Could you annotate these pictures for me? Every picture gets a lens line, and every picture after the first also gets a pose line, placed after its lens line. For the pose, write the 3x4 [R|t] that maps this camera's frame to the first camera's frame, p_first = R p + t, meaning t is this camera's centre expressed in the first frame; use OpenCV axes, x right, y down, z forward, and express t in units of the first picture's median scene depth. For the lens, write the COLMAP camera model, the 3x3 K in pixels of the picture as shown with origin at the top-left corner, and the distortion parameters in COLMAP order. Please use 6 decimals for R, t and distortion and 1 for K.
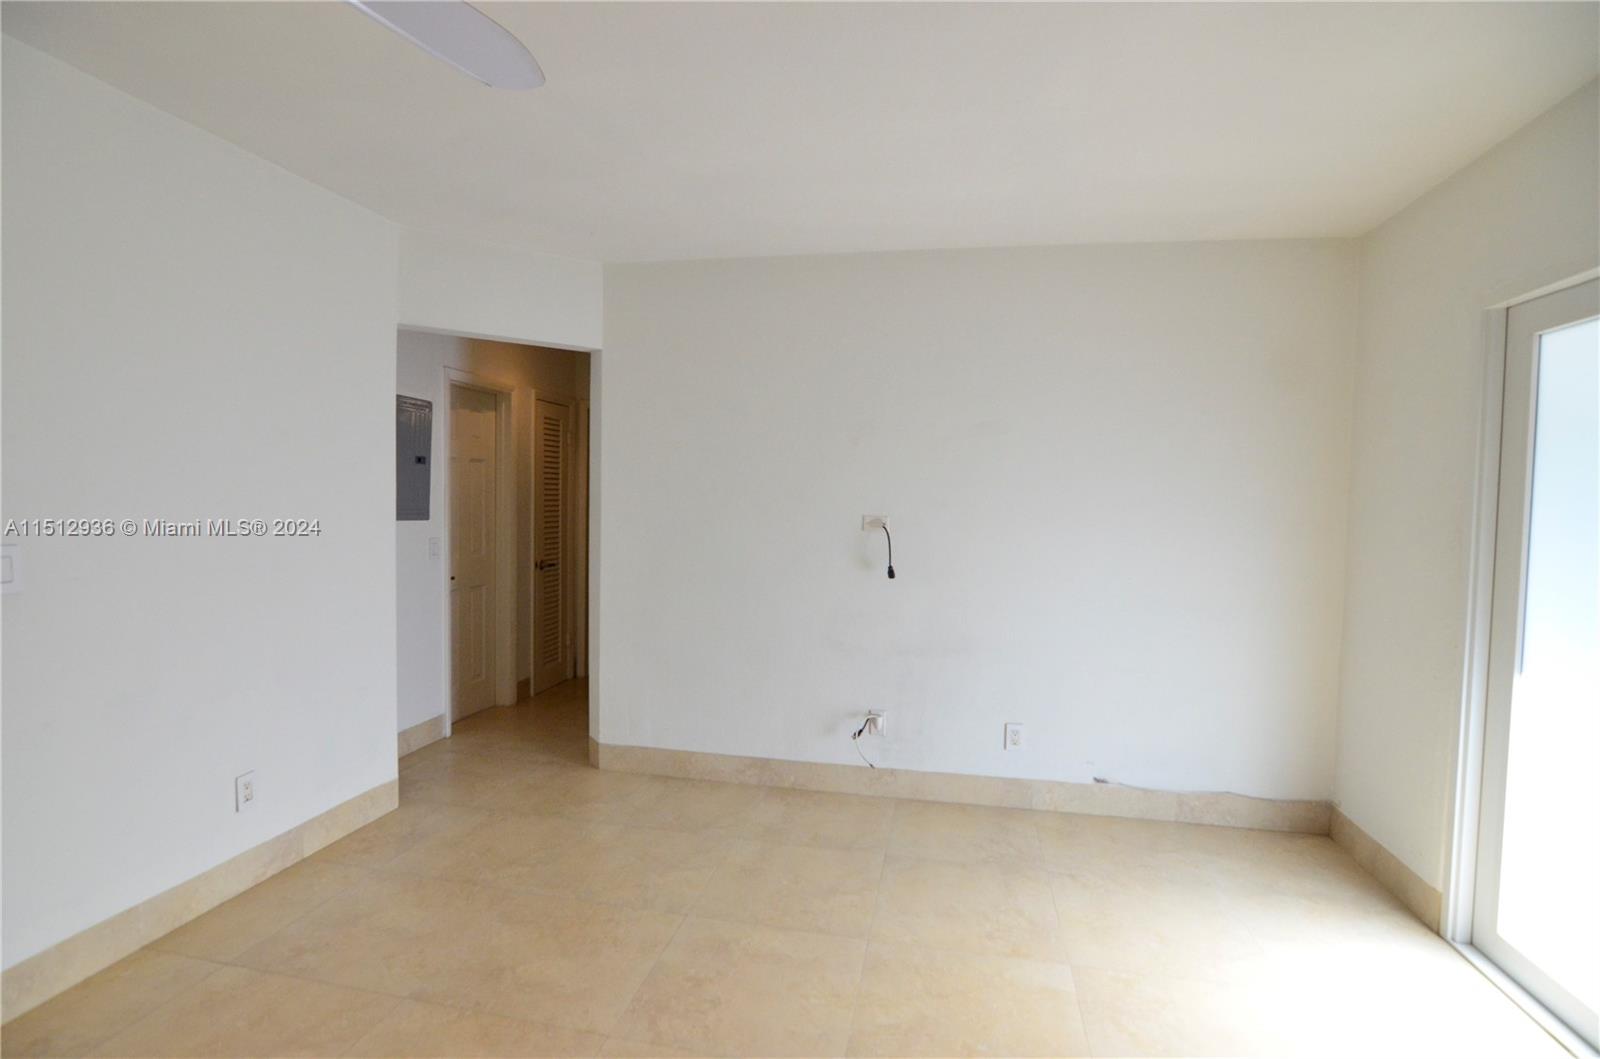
lens RADIAL K [[772.2, 0, 785.7], [0, 772.2, 529.3], [0, 0, 1]] dist [-0.039683, 0.013744]
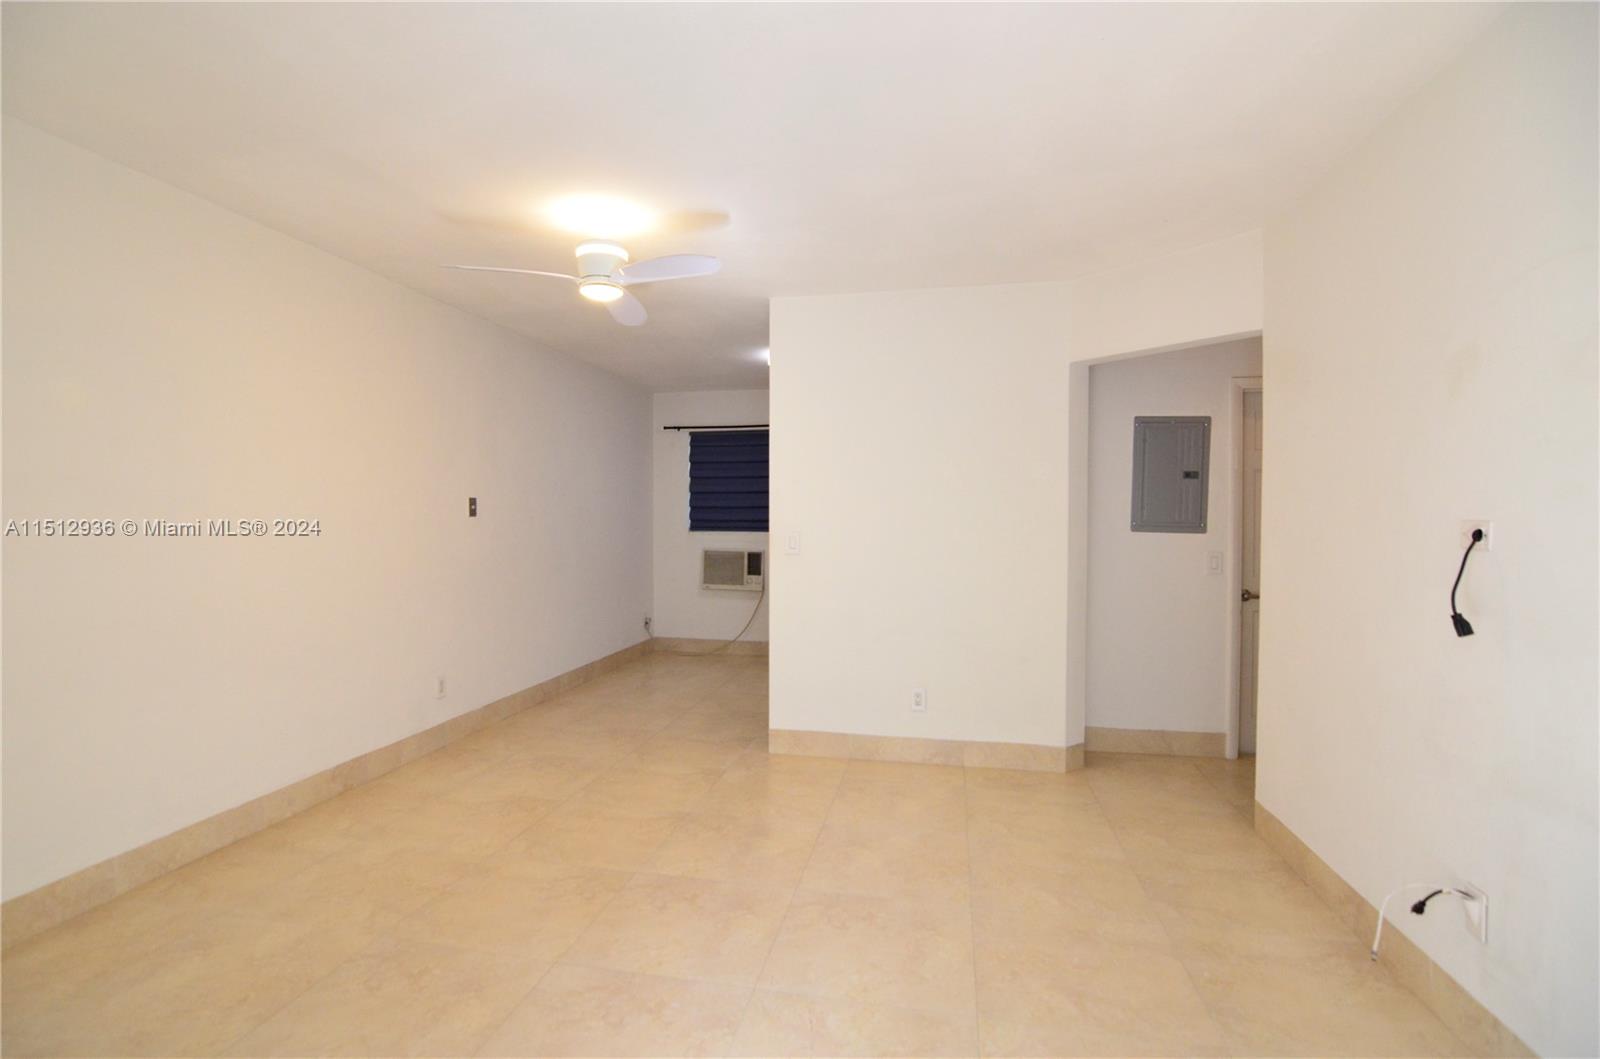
lens RADIAL K [[772.2, 0, 785.7], [0, 772.2, 529.3], [0, 0, 1]] dist [-0.039683, 0.013744]
pose [[0.018054, -0.001017, -0.999837, 0.646796], [-0.047509, 0.998869, -0.001874, 0.013066], [0.998708, 0.047535, 0.017985, 0.522819]]
